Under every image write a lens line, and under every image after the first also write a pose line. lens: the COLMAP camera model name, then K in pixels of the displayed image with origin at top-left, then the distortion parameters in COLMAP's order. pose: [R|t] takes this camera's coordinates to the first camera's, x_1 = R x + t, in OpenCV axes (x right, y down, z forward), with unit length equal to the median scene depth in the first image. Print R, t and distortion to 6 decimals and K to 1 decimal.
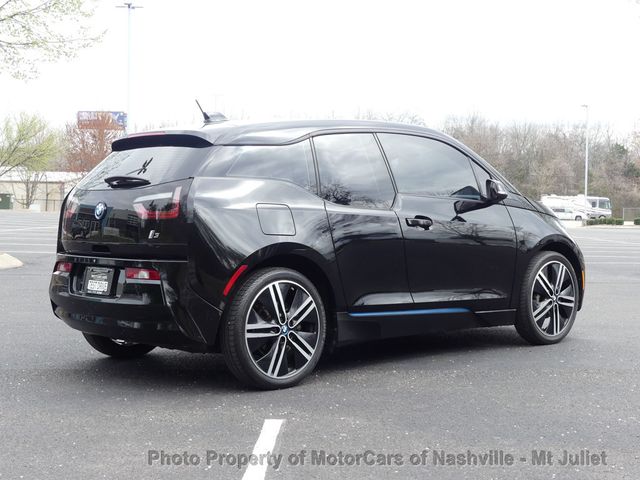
lens RADIAL K [[1063.8, 0, 320.0], [0, 1063.8, 240.0], [0, 0, 1]] dist [-0.022632, -0.022143]
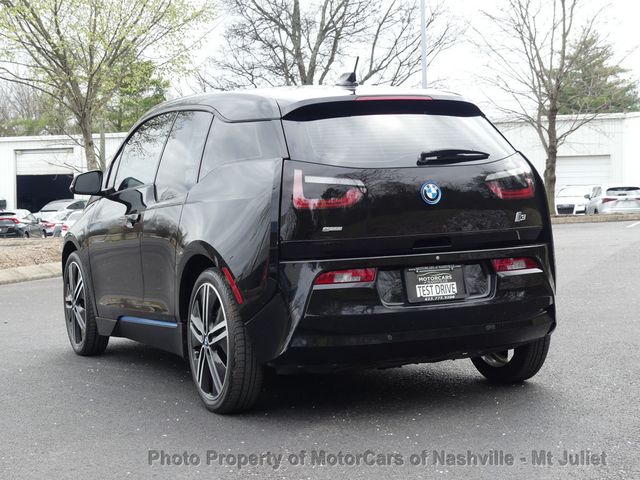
lens RADIAL K [[1322.4, 0, 320.0], [0, 1322.4, 240.0], [0, 0, 1]] dist [-0.046506, 0.088618]
pose [[0.301328, -0.053695, 0.952008, -1.165773], [0.072261, 0.996828, 0.033351, -0.032058], [-0.950779, 0.058744, 0.304252, 0.791364]]
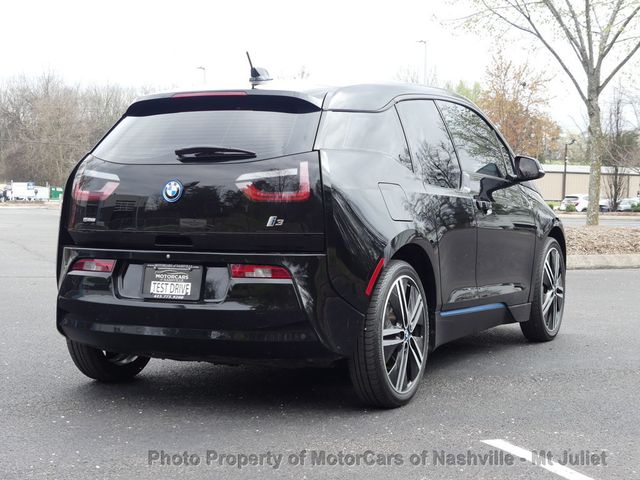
lens RADIAL K [[1270.7, 0, 320.0], [0, 1270.7, 240.0], [0, 0, 1]] dist [0.008118, -0.148435]
pose [[0.928412, -0.013860, 0.371293, -0.455301], [0.009464, 0.999862, 0.013658, -0.003730], [-0.371431, -0.009167, 0.928415, 0.101707]]
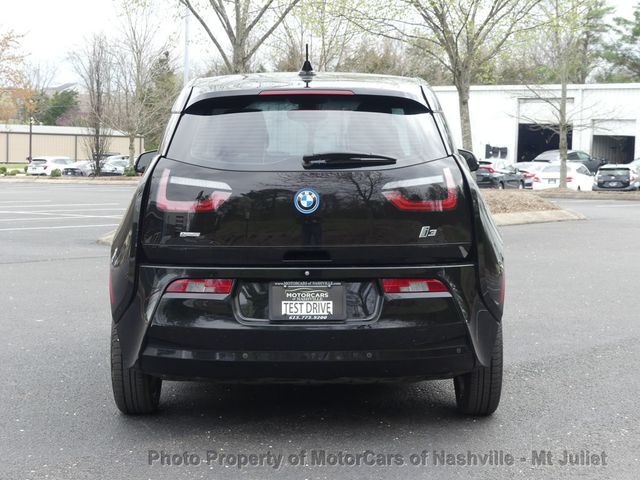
lens RADIAL K [[1322.4, 0, 320.0], [0, 1322.4, 240.0], [0, 0, 1]] dist [-0.046506, 0.088618]
pose [[0.666570, -0.058346, 0.743155, -0.861194], [0.027217, 0.998172, 0.053954, -0.049619], [-0.744945, -0.015738, 0.666940, 0.412236]]
